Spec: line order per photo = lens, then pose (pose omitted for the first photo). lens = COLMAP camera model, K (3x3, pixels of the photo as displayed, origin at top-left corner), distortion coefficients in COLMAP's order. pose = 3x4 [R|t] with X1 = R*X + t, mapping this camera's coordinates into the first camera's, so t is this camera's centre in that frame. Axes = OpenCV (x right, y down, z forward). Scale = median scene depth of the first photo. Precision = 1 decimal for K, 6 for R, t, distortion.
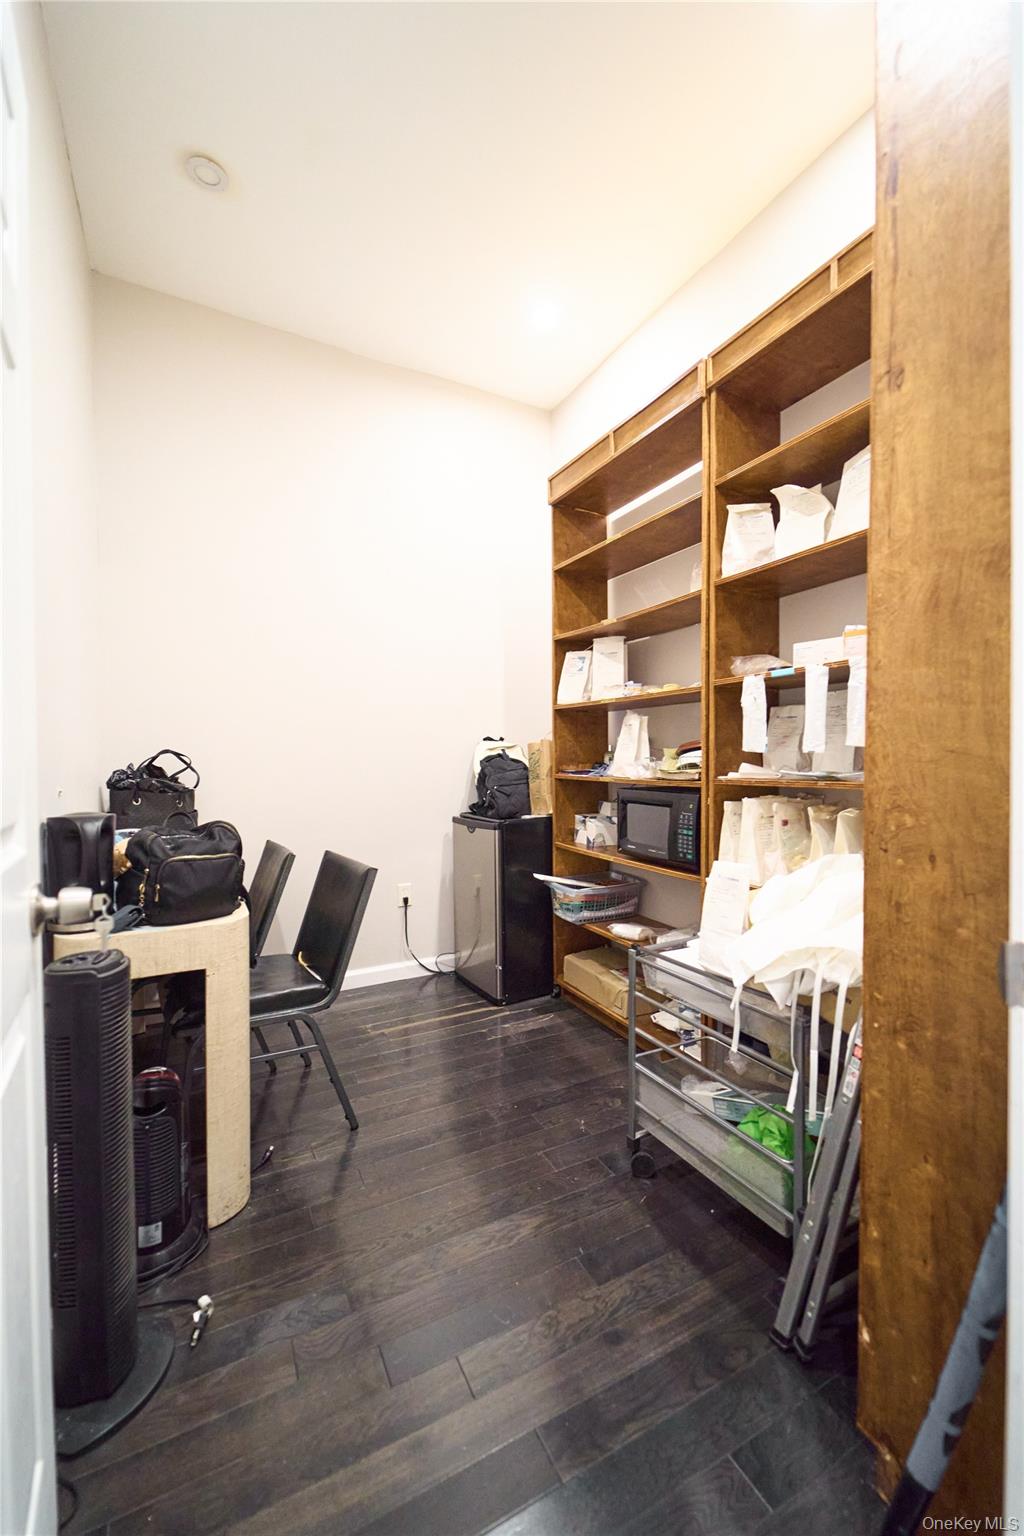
lens RADIAL K [[617.8, 0, 515.9], [0, 617.8, 764.3], [0, 0, 1]] dist [0.000835, -0.002079]
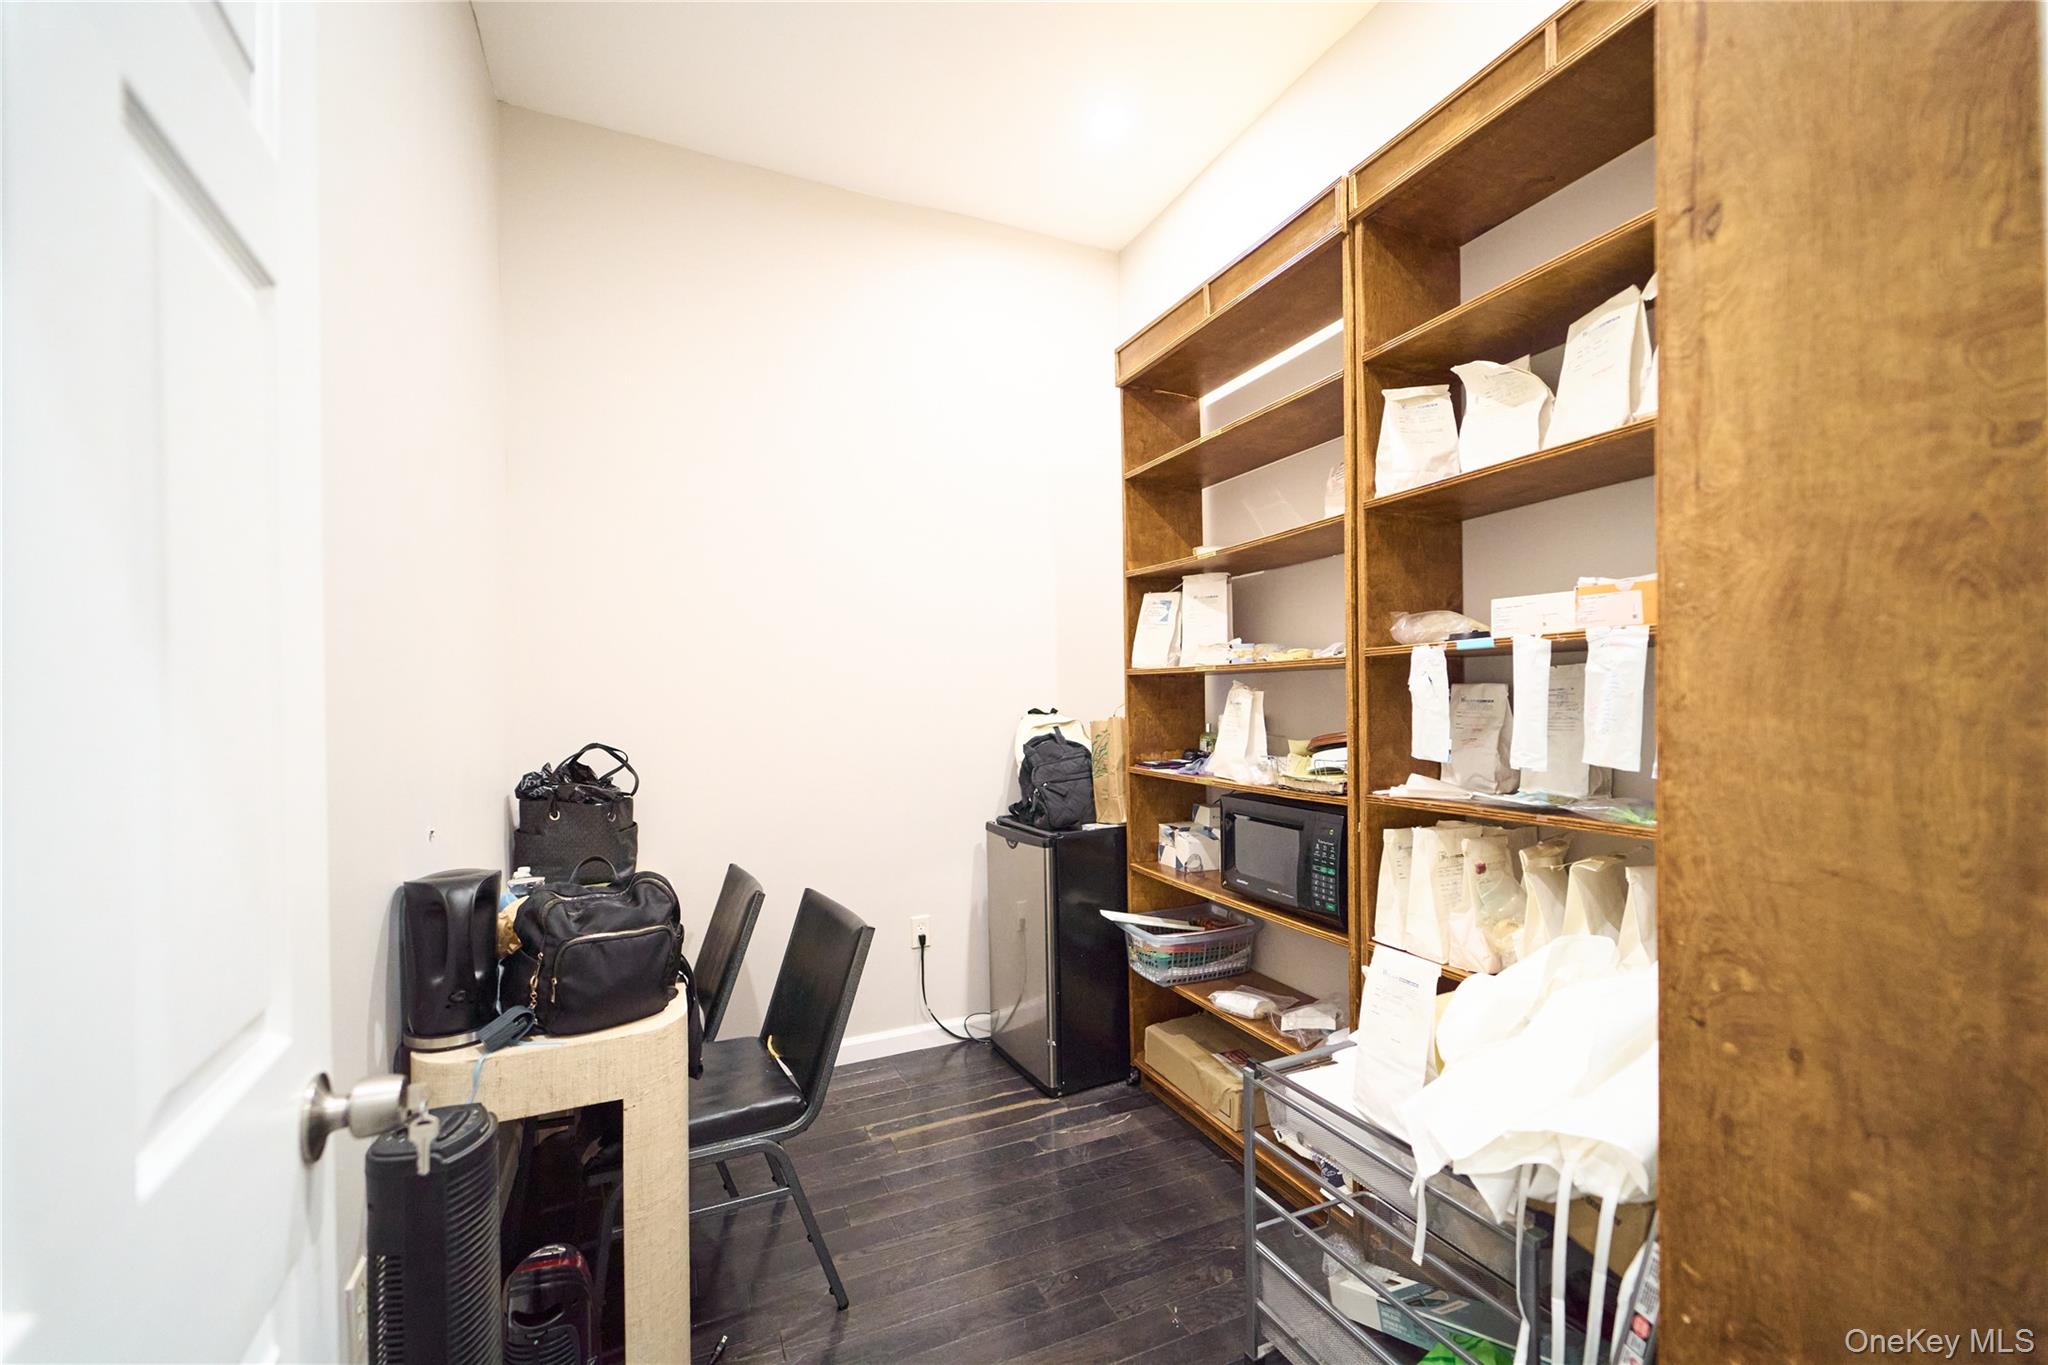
lens RADIAL K [[823.7, 0, 1017.5], [0, 823.7, 700.4], [0, 0, 1]] dist [0.000835, -0.002079]
pose [[0.997358, -0.009181, -0.072063, 0.006991], [0.008260, 0.999880, -0.013075, -0.080289], [0.072175, 0.012446, 0.997314, 0.087361]]
